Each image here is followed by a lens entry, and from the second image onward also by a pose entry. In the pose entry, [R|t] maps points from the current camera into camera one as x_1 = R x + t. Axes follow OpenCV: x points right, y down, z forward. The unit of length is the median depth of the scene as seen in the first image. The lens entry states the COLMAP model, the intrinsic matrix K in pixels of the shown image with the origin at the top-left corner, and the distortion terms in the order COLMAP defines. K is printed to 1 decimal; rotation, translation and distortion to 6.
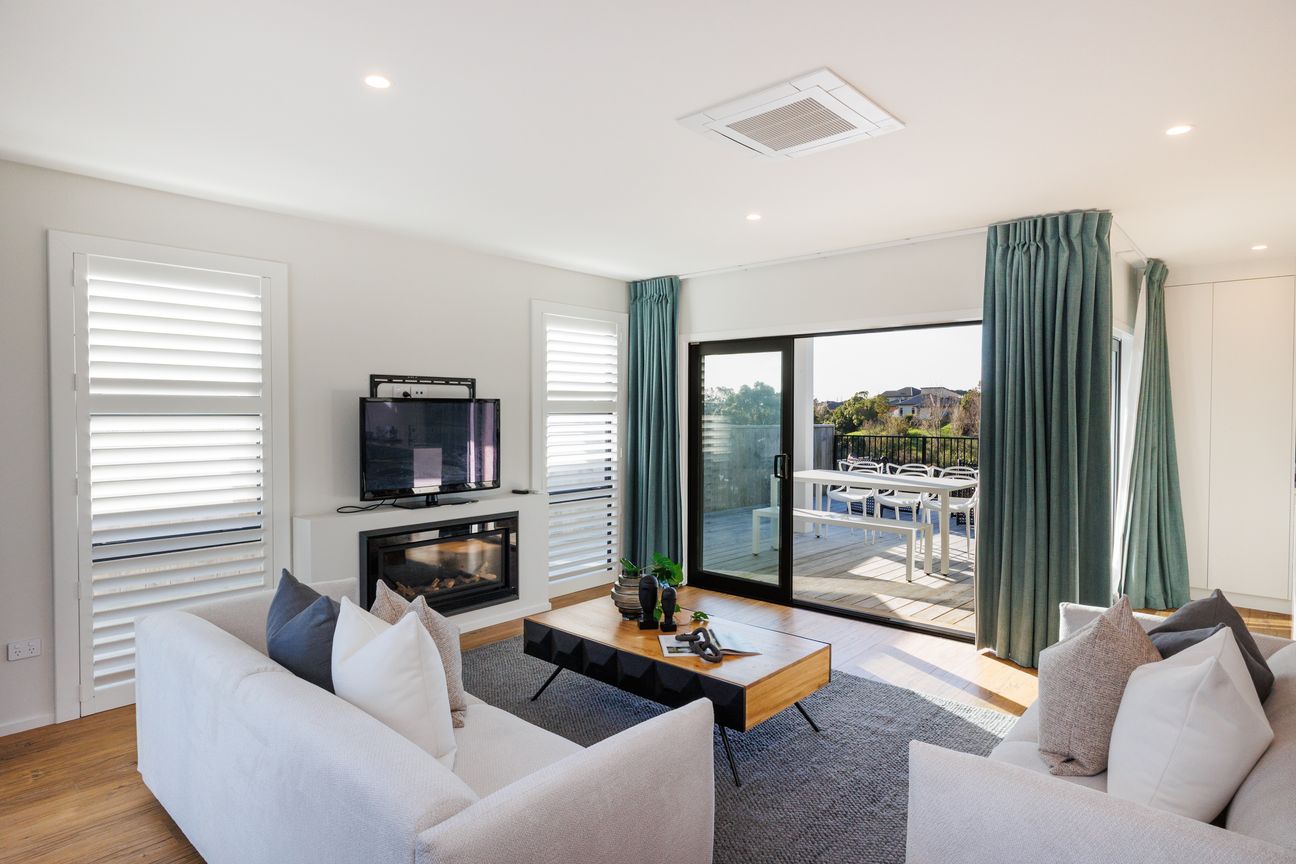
lens RADIAL K [[740.5, 0, 648.0], [0, 740.5, 432.0], [0, 0, 1]] dist [0.026493, 0.000171]
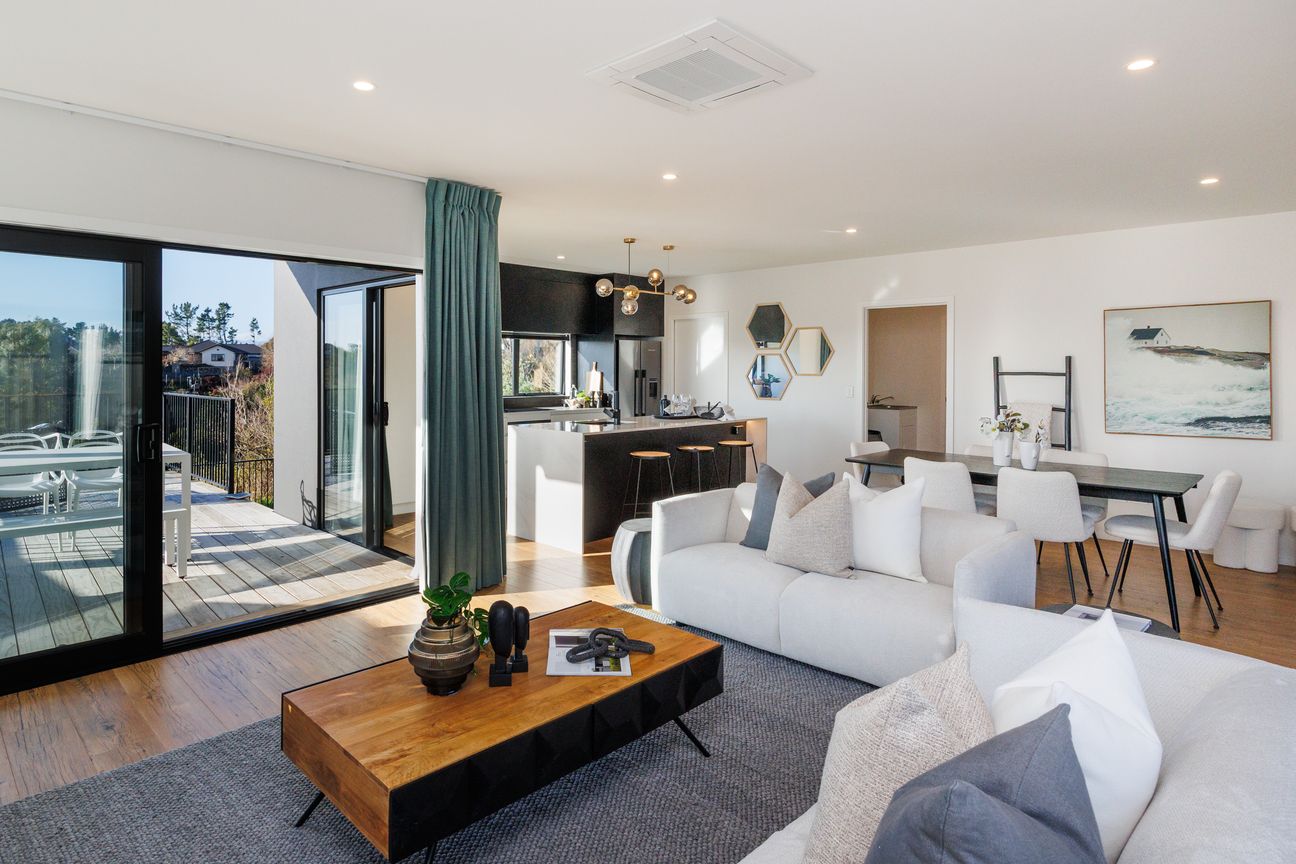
lens RADIAL K [[726.3, 0, 599.0], [0, 726.3, 372.5], [0, 0, 1]] dist [-0.004299, -0.000648]
pose [[0.057065, -0.010714, 0.998313, -0.412248], [0.026686, 0.999601, 0.009202, -0.009657], [-0.998014, 0.026116, 0.057328, 0.561171]]
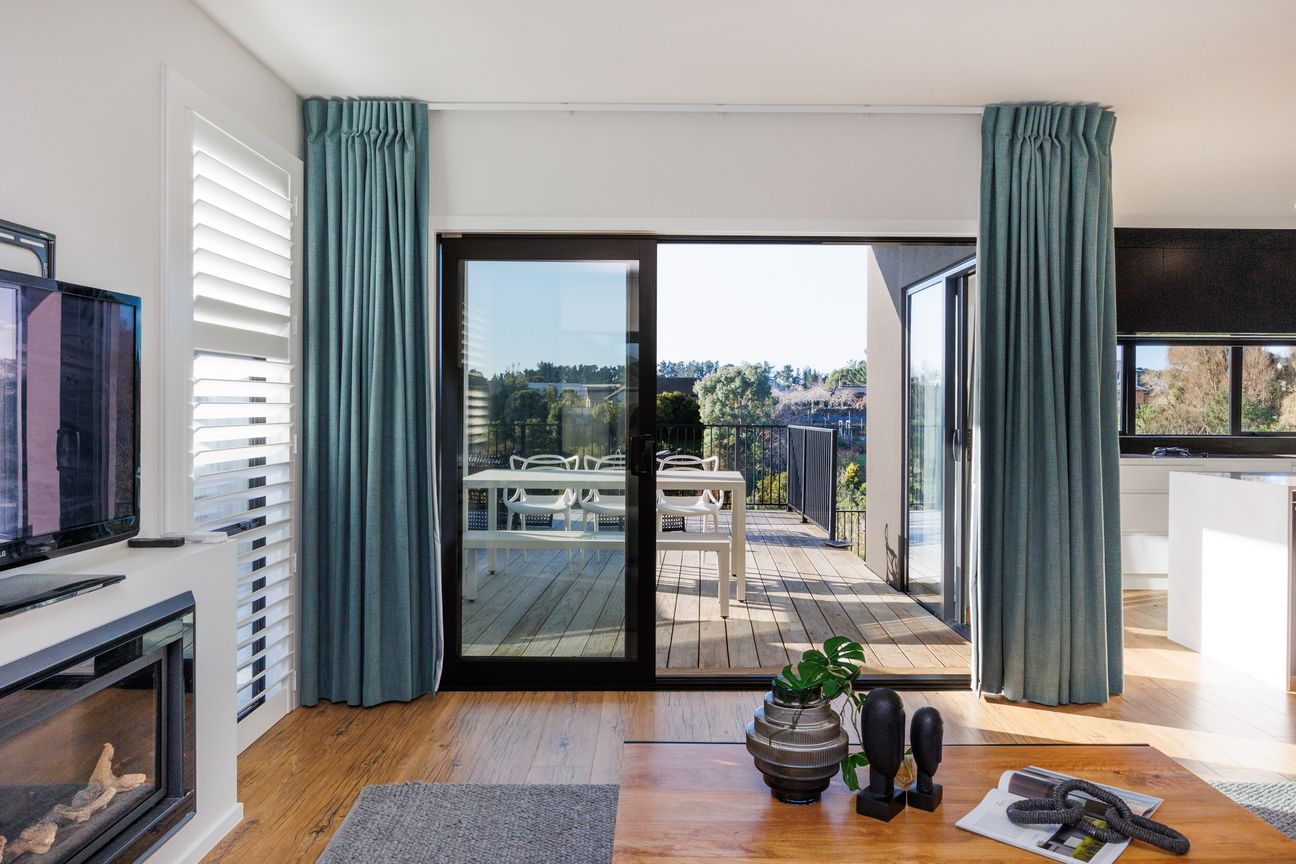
lens RADIAL K [[908.9, 0, 669.3], [0, 908.9, 413.0], [0, 0, 1]] dist [-0.000238, 0.000270]
pose [[0.731180, -0.002869, 0.682179, -0.292030], [0.019464, 0.999672, -0.016658, 0.024380], [-0.681907, 0.025457, 0.730996, 0.447112]]
